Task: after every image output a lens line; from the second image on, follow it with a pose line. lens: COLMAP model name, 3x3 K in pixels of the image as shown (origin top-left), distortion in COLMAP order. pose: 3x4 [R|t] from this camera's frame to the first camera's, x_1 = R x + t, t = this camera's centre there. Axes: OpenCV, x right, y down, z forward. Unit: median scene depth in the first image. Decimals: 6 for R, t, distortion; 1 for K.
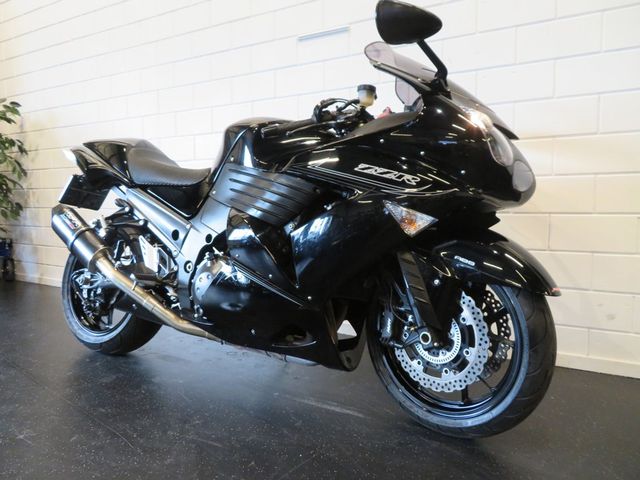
lens RADIAL K [[460.6, 0, 320.0], [0, 460.6, 240.0], [0, 0, 1]] dist [-0.011166, 0.000198]
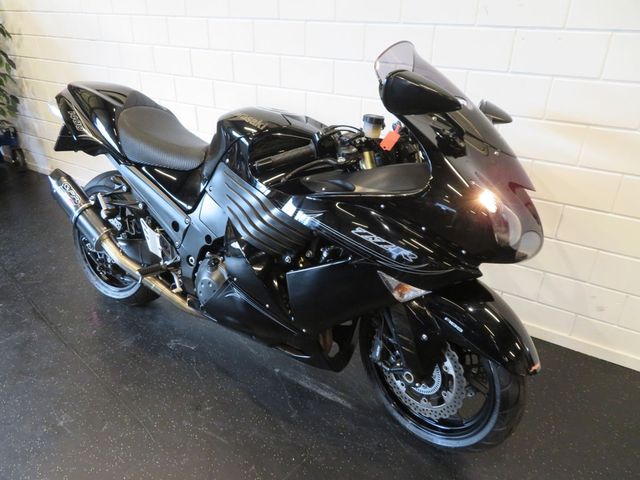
lens RADIAL K [[458.8, 0, 319.3], [0, 458.8, 243.1], [0, 0, 1]] dist [-0.006268, -0.002029]
pose [[0.998809, 0.038585, -0.029865, 0.035919], [-0.024335, 0.924458, 0.380507, -0.468147], [0.042291, -0.379327, 0.924296, 0.103933]]
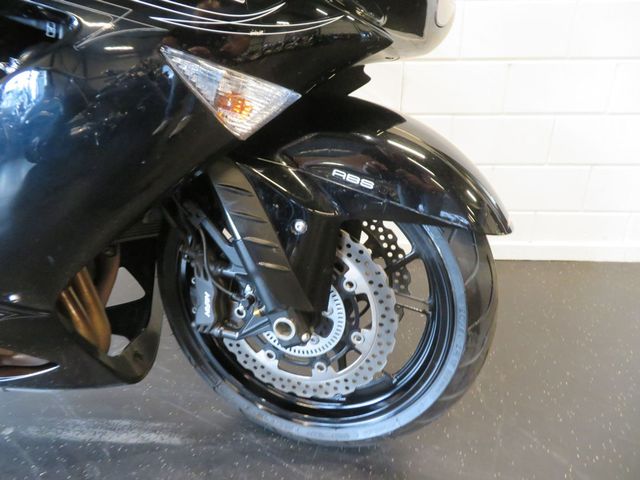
lens RADIAL K [[458.8, 0, 319.3], [0, 458.8, 243.1], [0, 0, 1]] dist [-0.006268, -0.002029]
pose [[0.892978, -0.185477, 0.410107, 0.064771], [0.038401, 0.939220, 0.341161, -0.054492], [-0.448458, -0.288901, 0.845826, 0.542150]]
